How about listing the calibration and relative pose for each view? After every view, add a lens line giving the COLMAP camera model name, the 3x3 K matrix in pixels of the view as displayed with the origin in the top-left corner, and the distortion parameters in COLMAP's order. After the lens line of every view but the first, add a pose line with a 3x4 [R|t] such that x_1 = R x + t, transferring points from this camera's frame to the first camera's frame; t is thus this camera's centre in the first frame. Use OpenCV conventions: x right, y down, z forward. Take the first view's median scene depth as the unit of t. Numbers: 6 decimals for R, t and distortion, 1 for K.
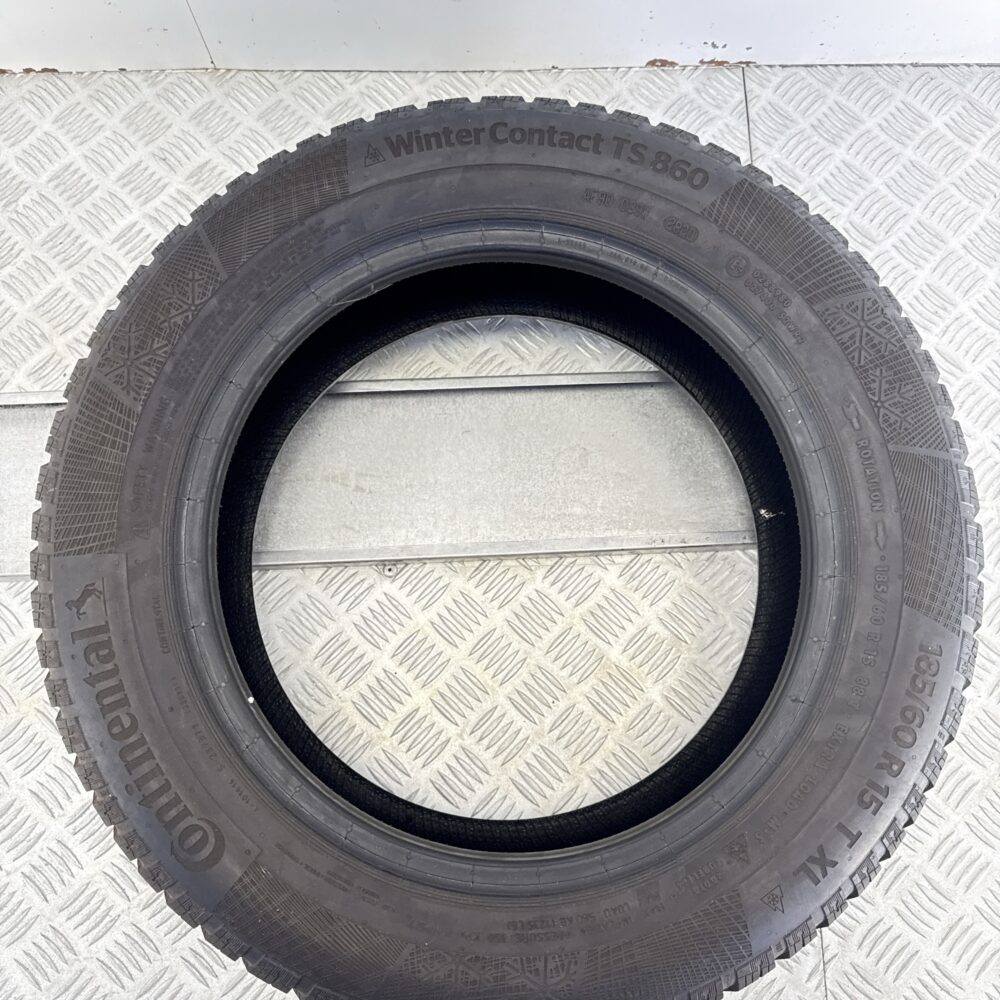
lens RADIAL K [[926.6, 0, 499.7], [0, 926.6, 510.6], [0, 0, 1]] dist [0.089720, -0.173253]
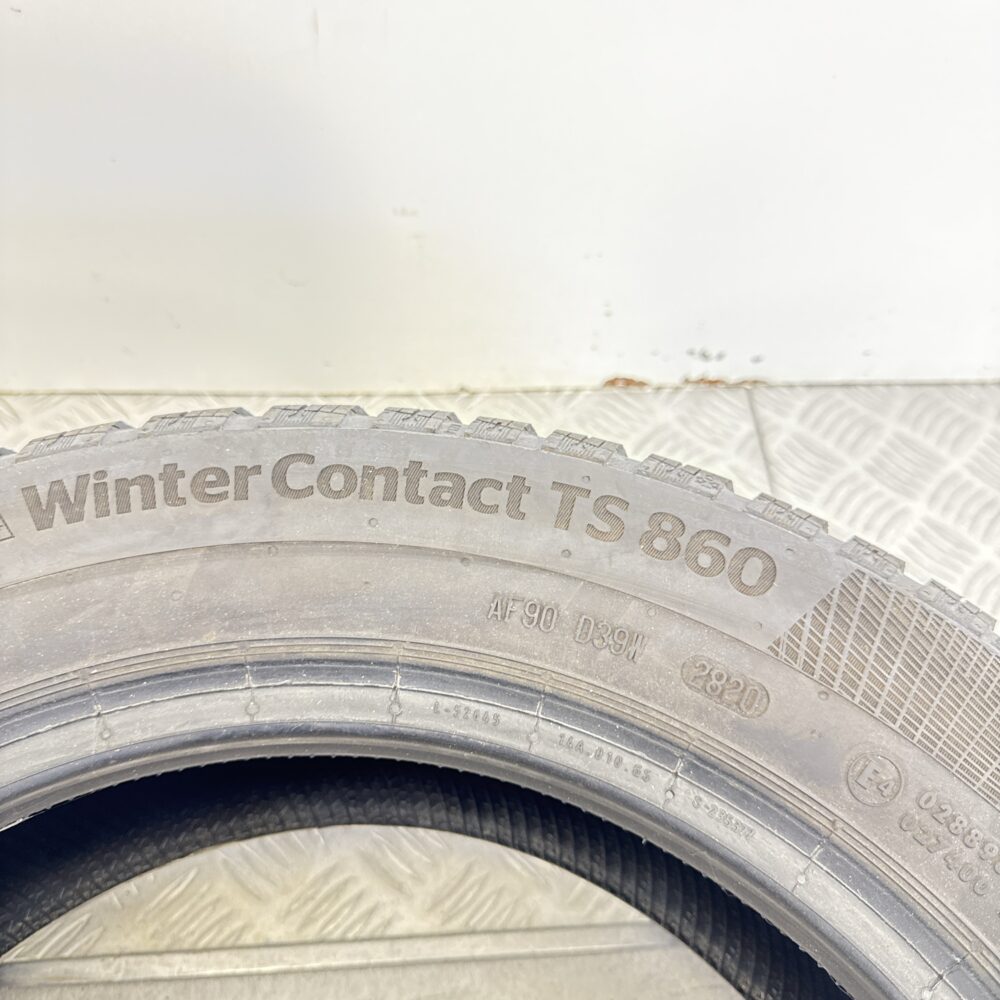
lens RADIAL K [[926.6, 0, 499.7], [0, 926.6, 510.6], [0, 0, 1]] dist [0.089720, -0.173253]
pose [[0.999021, -0.007086, 0.043678, 0.075293], [0.021920, 0.936709, -0.349422, -0.227479], [-0.038437, 0.350037, 0.935947, 0.578442]]
